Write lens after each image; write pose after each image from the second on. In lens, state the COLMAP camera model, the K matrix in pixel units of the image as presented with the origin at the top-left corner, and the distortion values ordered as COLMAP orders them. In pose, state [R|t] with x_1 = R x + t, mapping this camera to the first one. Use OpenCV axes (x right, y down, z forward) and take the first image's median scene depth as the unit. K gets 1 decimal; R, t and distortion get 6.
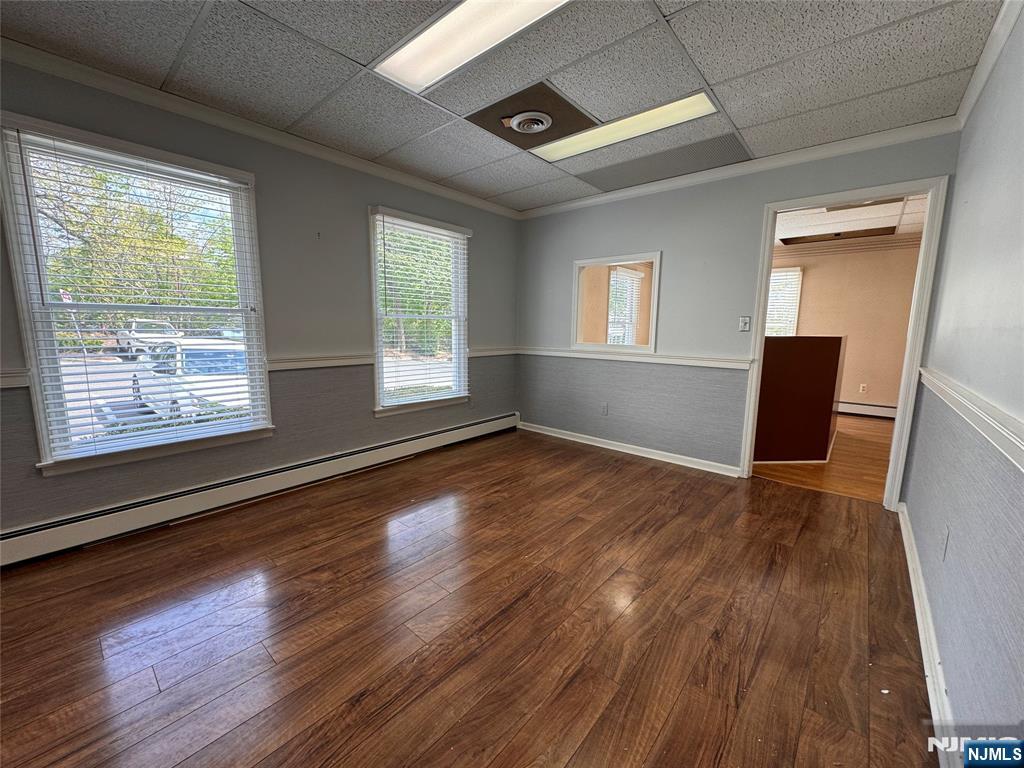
lens RADIAL K [[406.1, 0, 510.5], [0, 406.1, 383.7], [0, 0, 1]] dist [-0.003183, 0.000190]
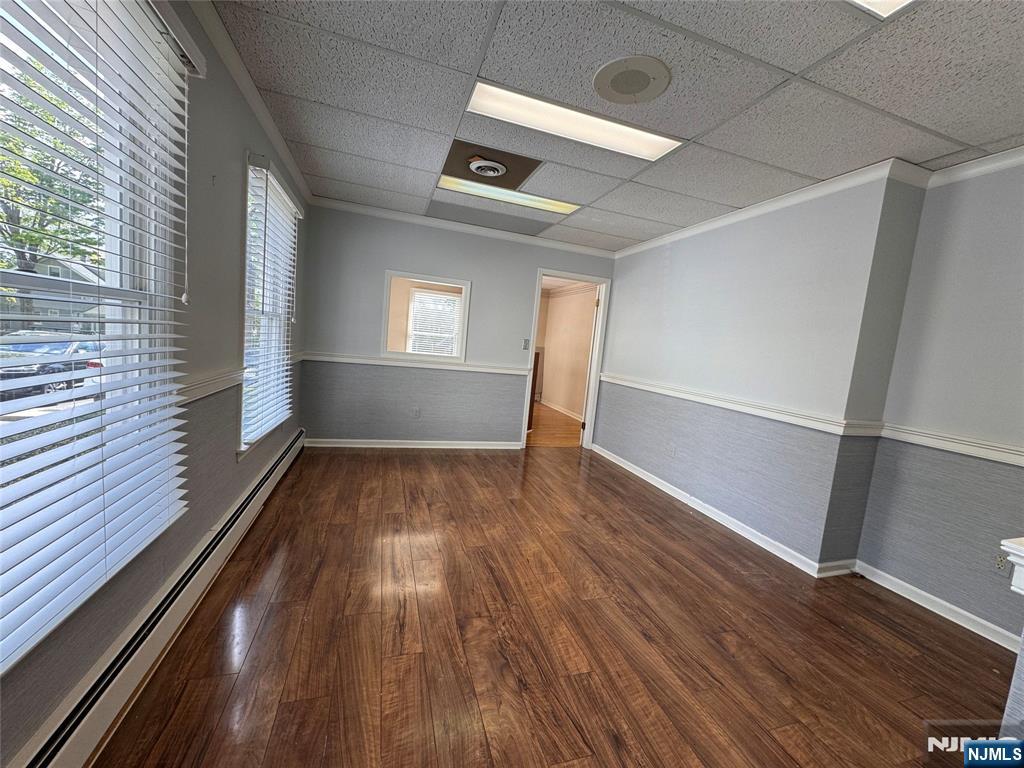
lens RADIAL K [[406.1, 0, 514.4], [0, 406.1, 383.6], [0, 0, 1]] dist [-0.003183, 0.000190]
pose [[0.514426, -0.047649, 0.856210, -0.743790], [0.031837, 0.998828, 0.036458, -0.062652], [-0.856944, 0.008504, 0.515340, 0.285867]]
